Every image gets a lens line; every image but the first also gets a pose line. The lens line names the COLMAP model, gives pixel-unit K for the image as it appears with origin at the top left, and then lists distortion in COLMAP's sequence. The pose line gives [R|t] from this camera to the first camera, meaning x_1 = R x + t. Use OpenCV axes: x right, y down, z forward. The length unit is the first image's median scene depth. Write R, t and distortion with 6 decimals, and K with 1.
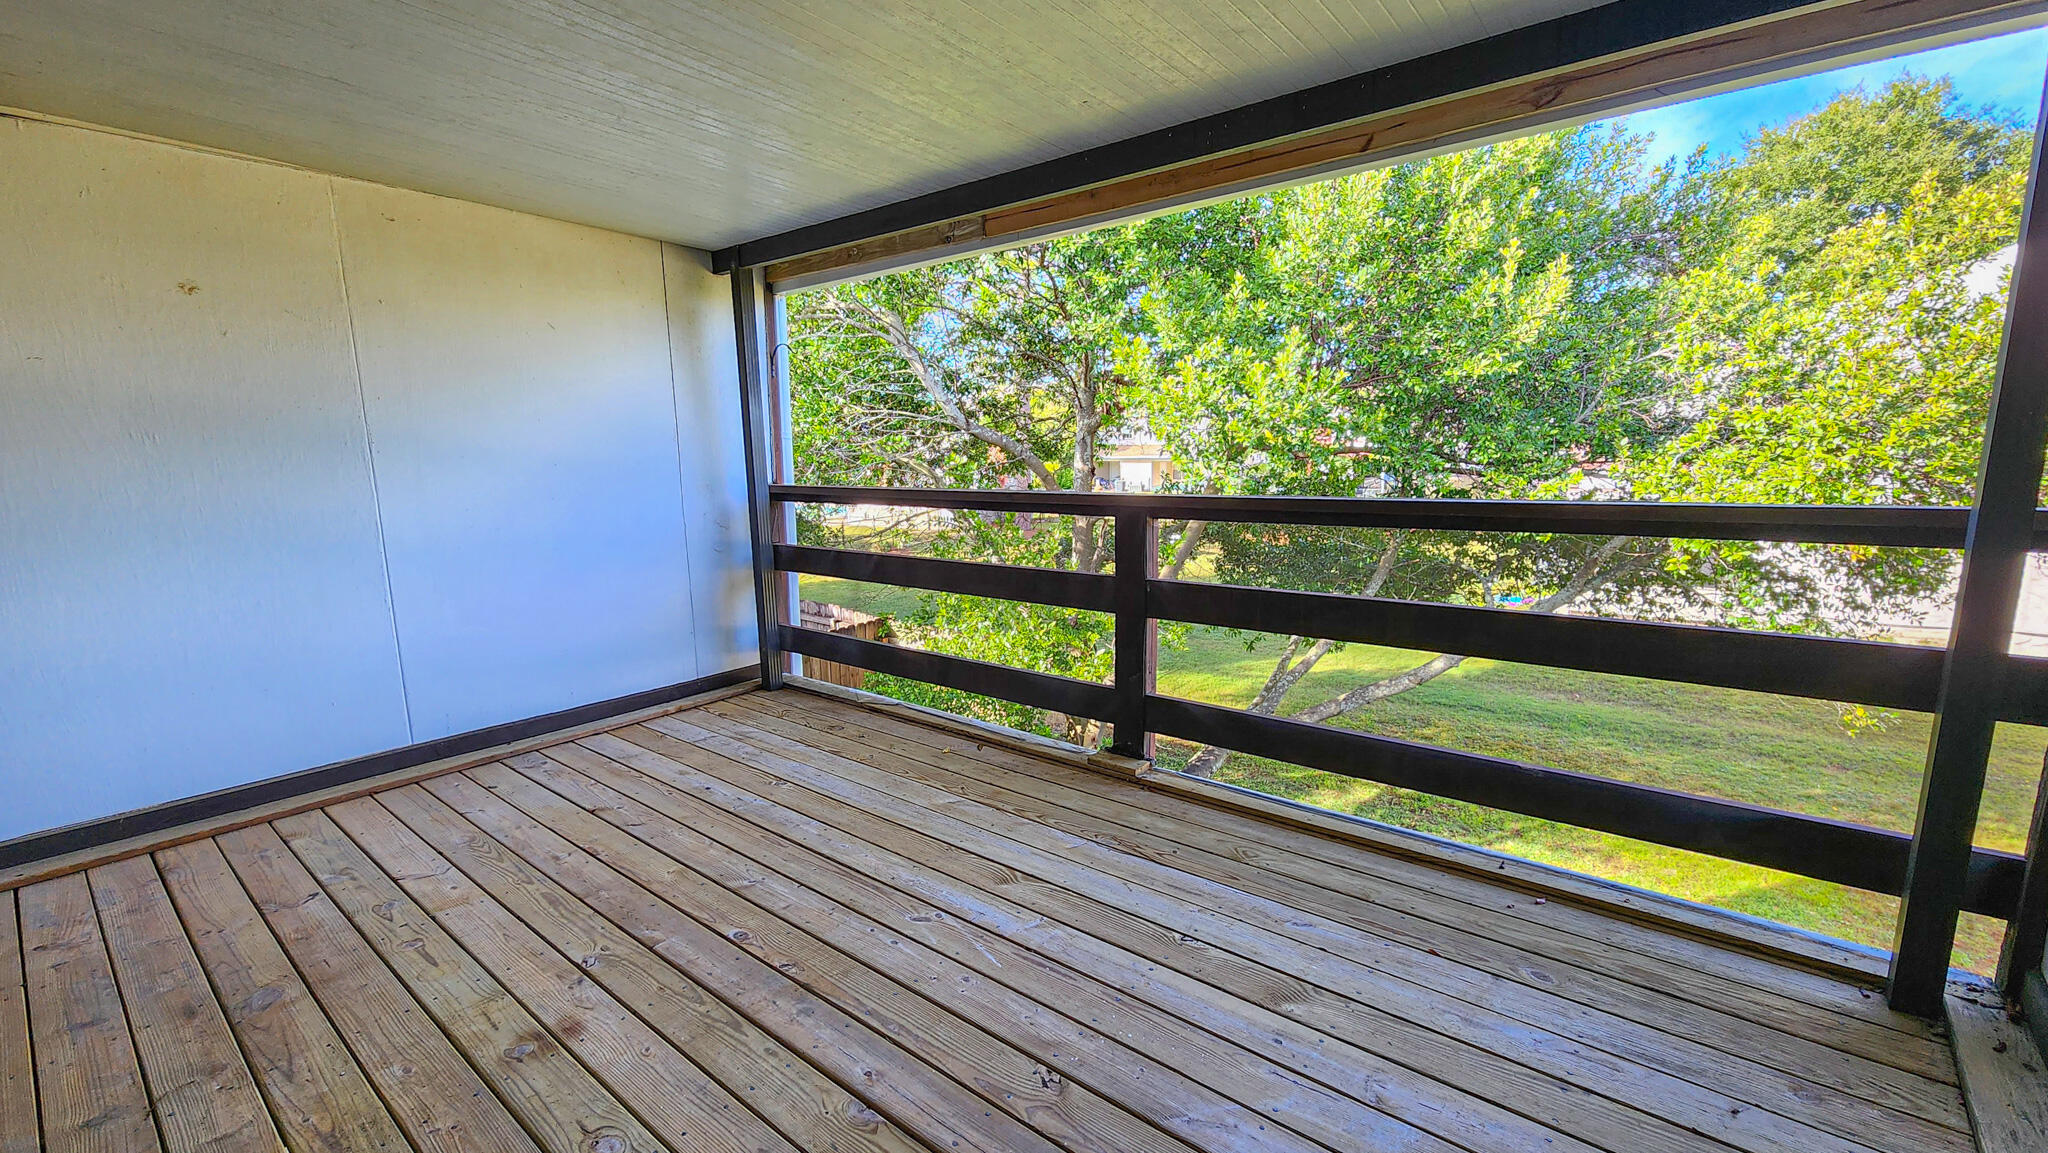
lens RADIAL K [[808.5, 0, 1024.0], [0, 808.5, 576.5], [0, 0, 1]] dist [-0.000038, -0.000005]
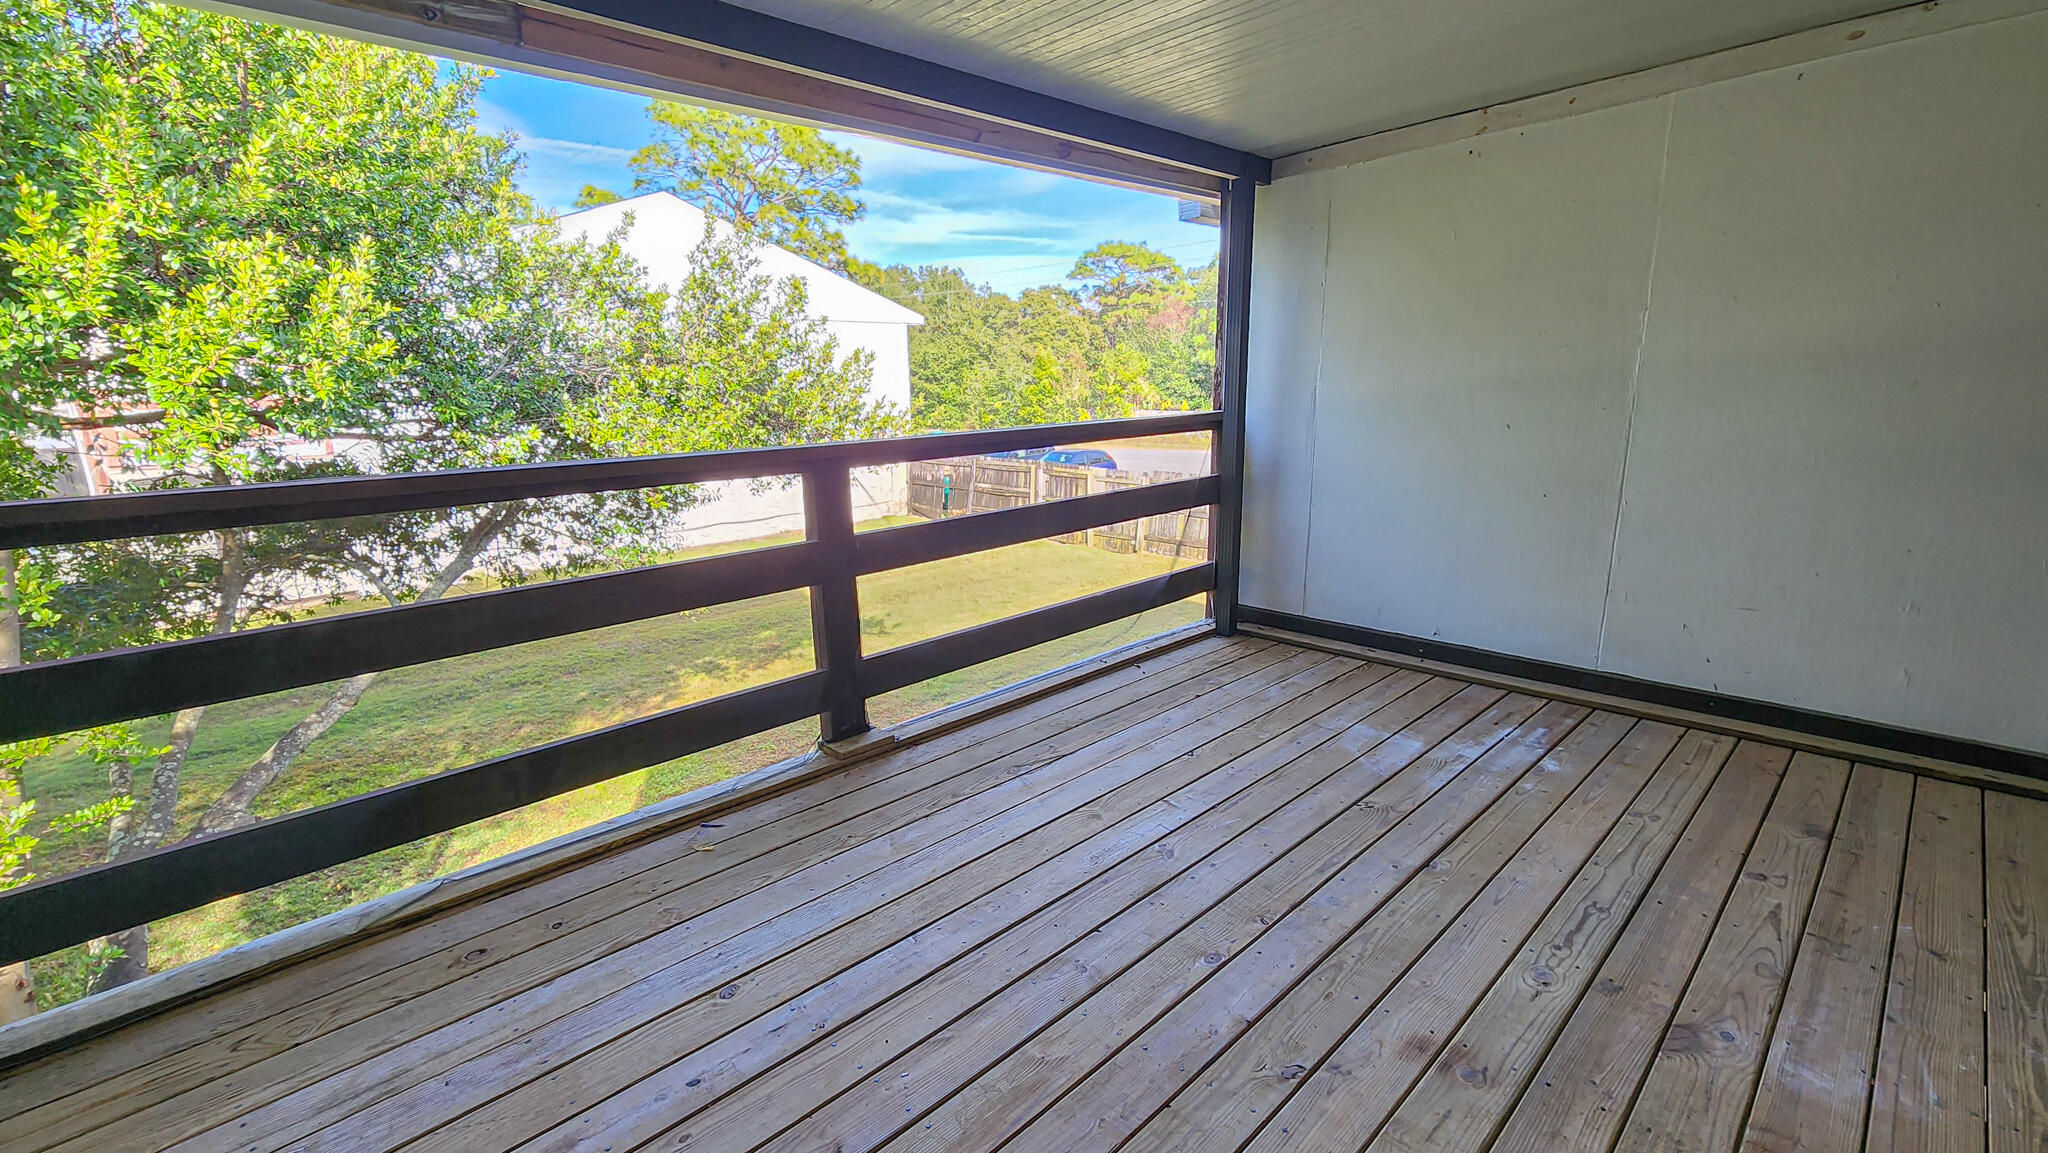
lens RADIAL K [[865.3, 0, 1024.0], [0, 865.3, 576.5], [0, 0, 1]] dist [-0.000350, 0.000016]
pose [[0.155839, -0.203421, 0.966610, -0.776602], [0.174928, 0.968782, 0.175676, -0.090750], [-0.972170, 0.141710, 0.186558, 0.638253]]
